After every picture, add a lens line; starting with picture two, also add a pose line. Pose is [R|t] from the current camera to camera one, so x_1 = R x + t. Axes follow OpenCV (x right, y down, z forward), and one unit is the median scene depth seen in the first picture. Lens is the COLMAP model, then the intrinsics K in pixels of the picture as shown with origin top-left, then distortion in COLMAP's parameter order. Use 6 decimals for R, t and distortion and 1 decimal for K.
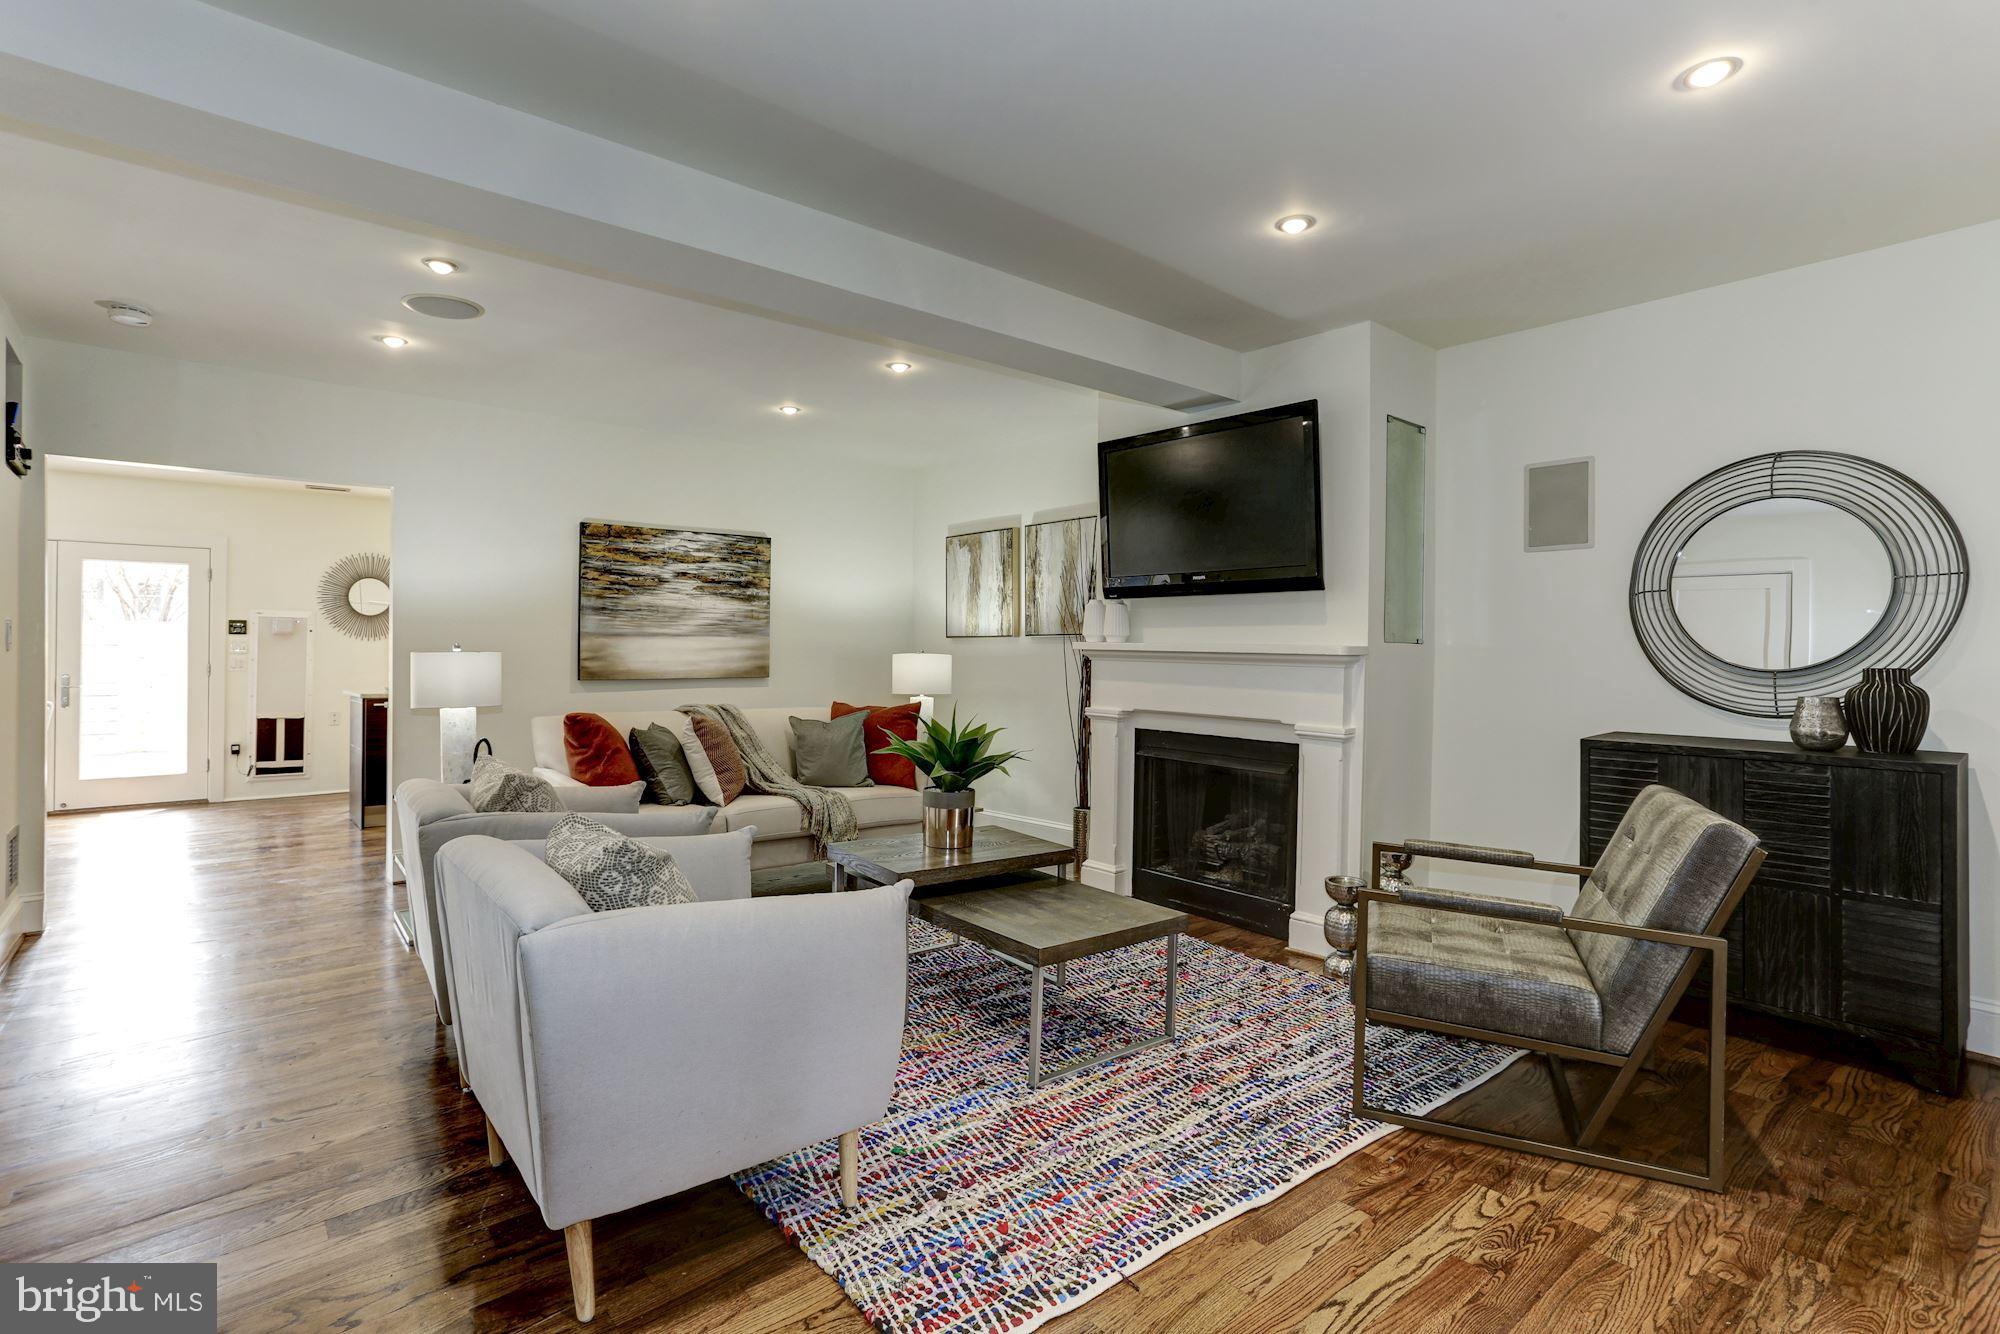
lens RADIAL K [[962.2, 0, 997.6], [0, 962.2, 665.9], [0, 0, 1]] dist [0.003052, 0.001313]
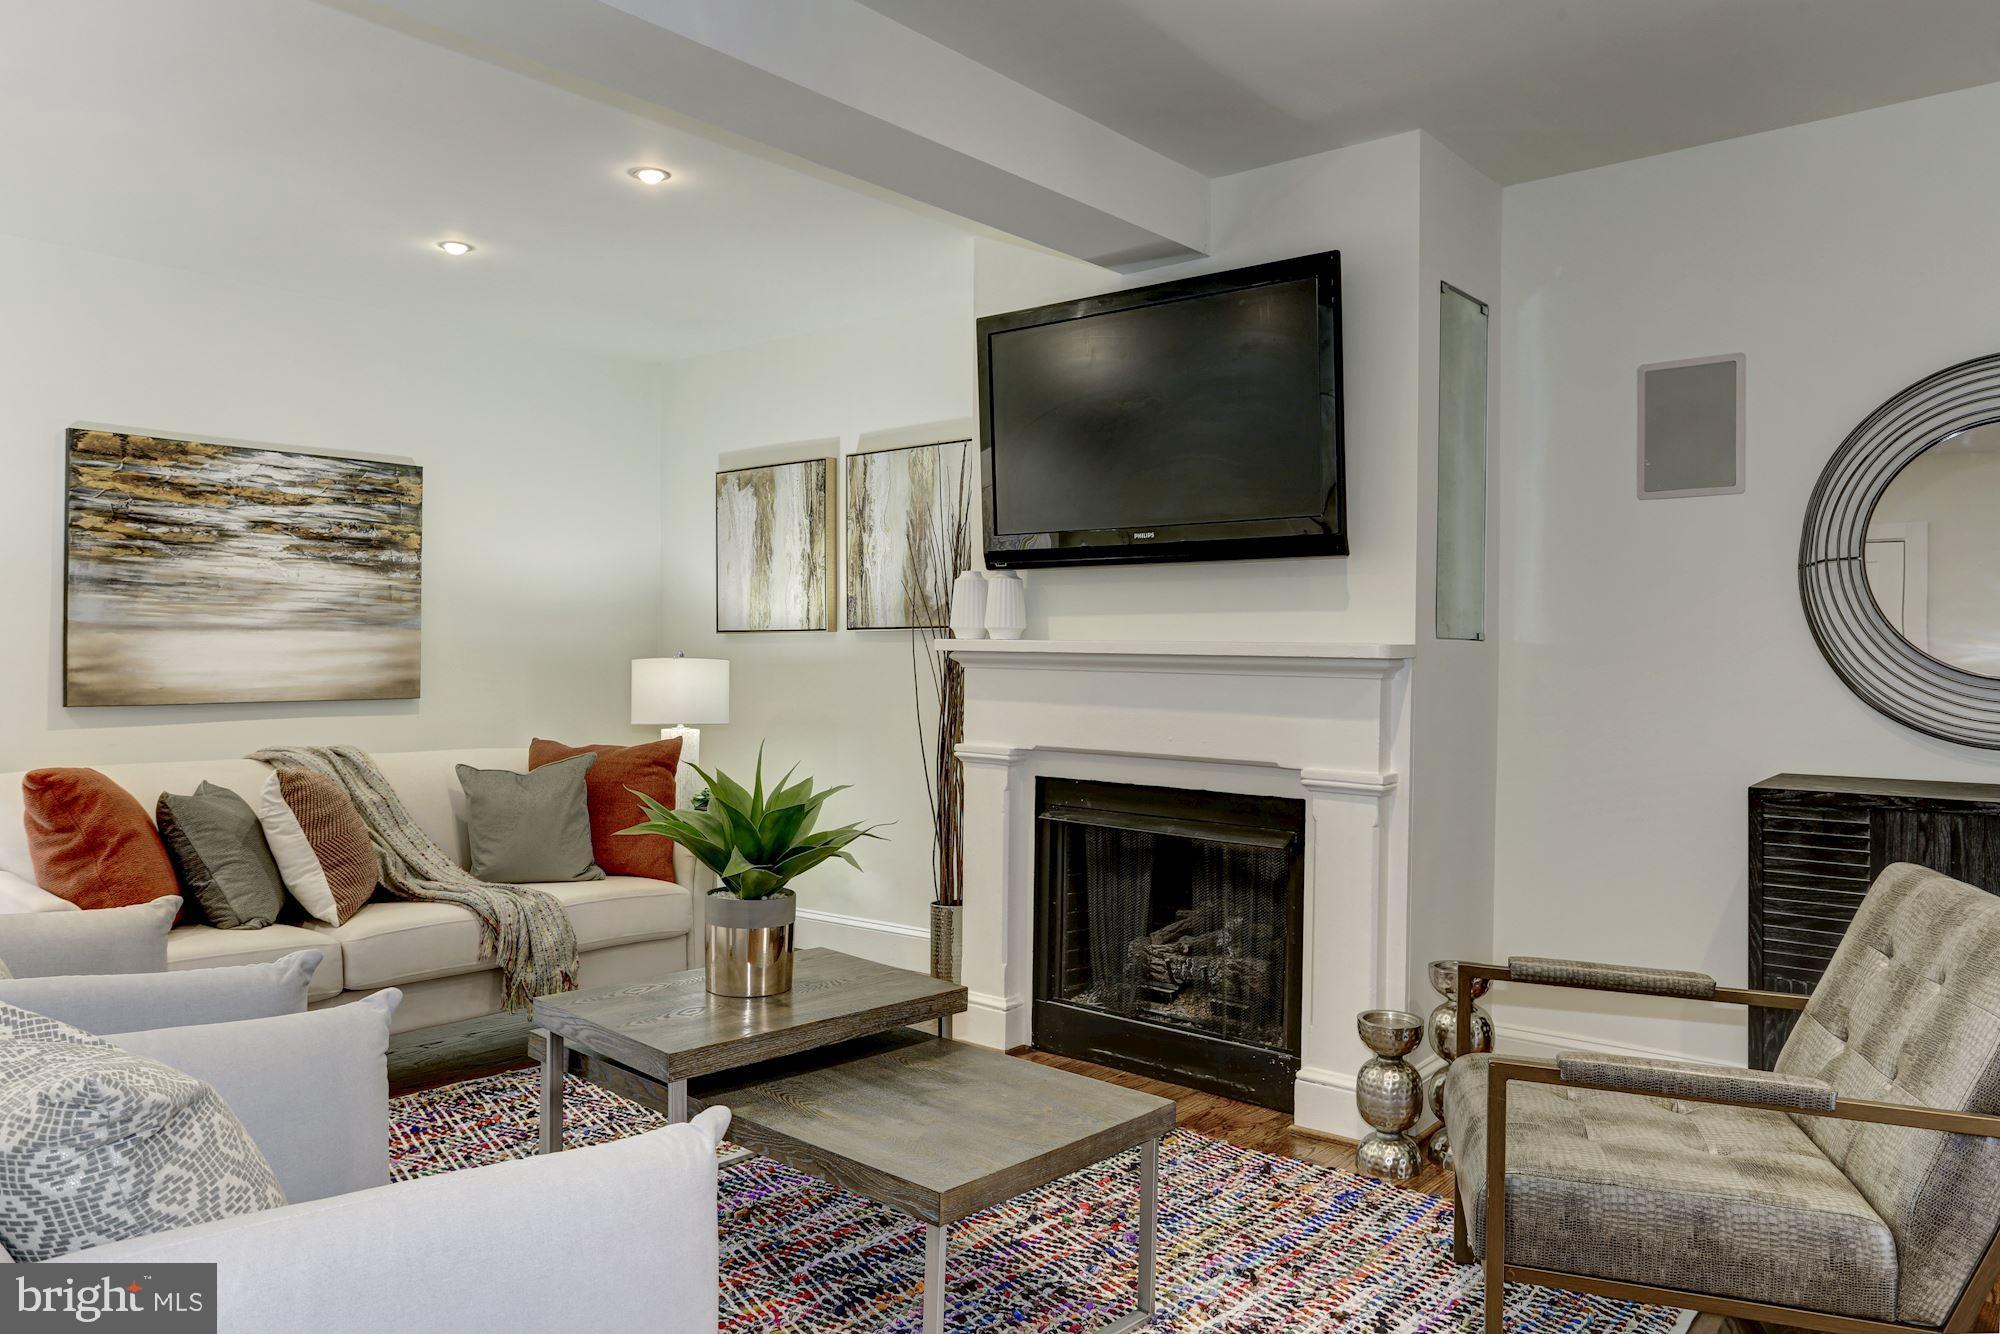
lens RADIAL K [[1426.5, 0, 1003.2], [0, 1426.5, 662.1], [0, 0, 1]] dist [0.012838, 0.001654]
pose [[0.987857, -0.003740, 0.155324, -0.028833], [0.005277, 0.999941, -0.009485, -0.001256], [-0.155279, 0.010189, 0.987818, 0.110736]]
